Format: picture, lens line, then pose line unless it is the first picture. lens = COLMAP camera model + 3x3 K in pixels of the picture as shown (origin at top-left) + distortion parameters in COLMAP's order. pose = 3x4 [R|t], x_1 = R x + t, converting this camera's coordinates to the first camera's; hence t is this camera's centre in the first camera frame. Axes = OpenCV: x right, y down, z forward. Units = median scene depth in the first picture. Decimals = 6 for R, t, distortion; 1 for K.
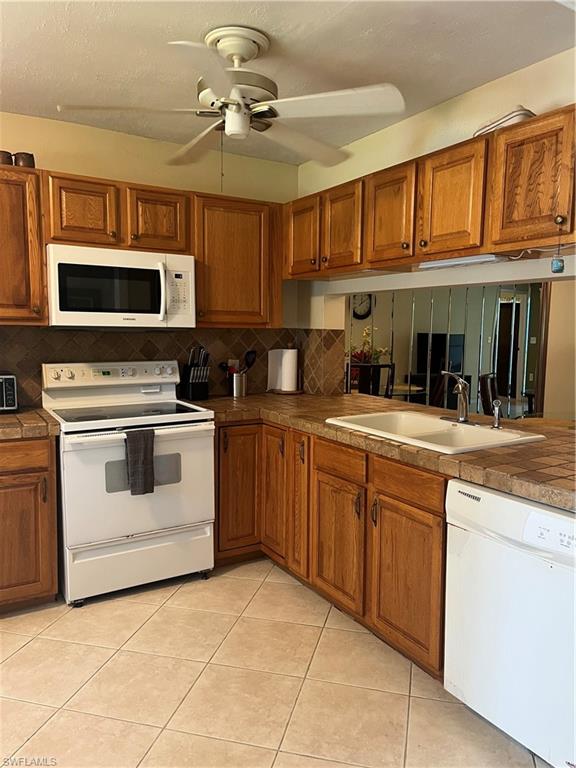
lens RADIAL K [[571.6, 0, 290.2], [0, 571.6, 386.4], [0, 0, 1]] dist [0.050545, -0.075119]
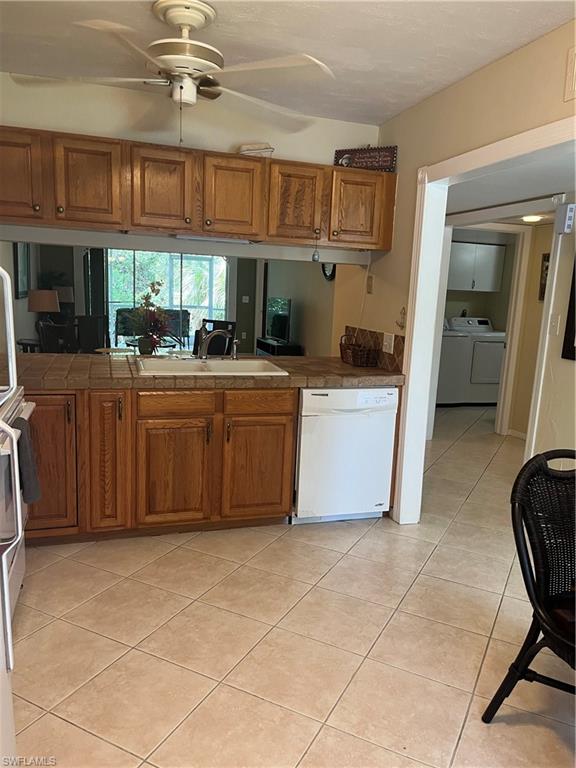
lens RADIAL K [[571.6, 0, 290.7], [0, 571.6, 386.3], [0, 0, 1]] dist [0.050545, -0.075119]
pose [[0.242944, -0.165455, 0.955826, -1.174947], [0.055906, 0.986097, 0.156485, -0.091970], [-0.968428, 0.015419, 0.248816, 0.591099]]
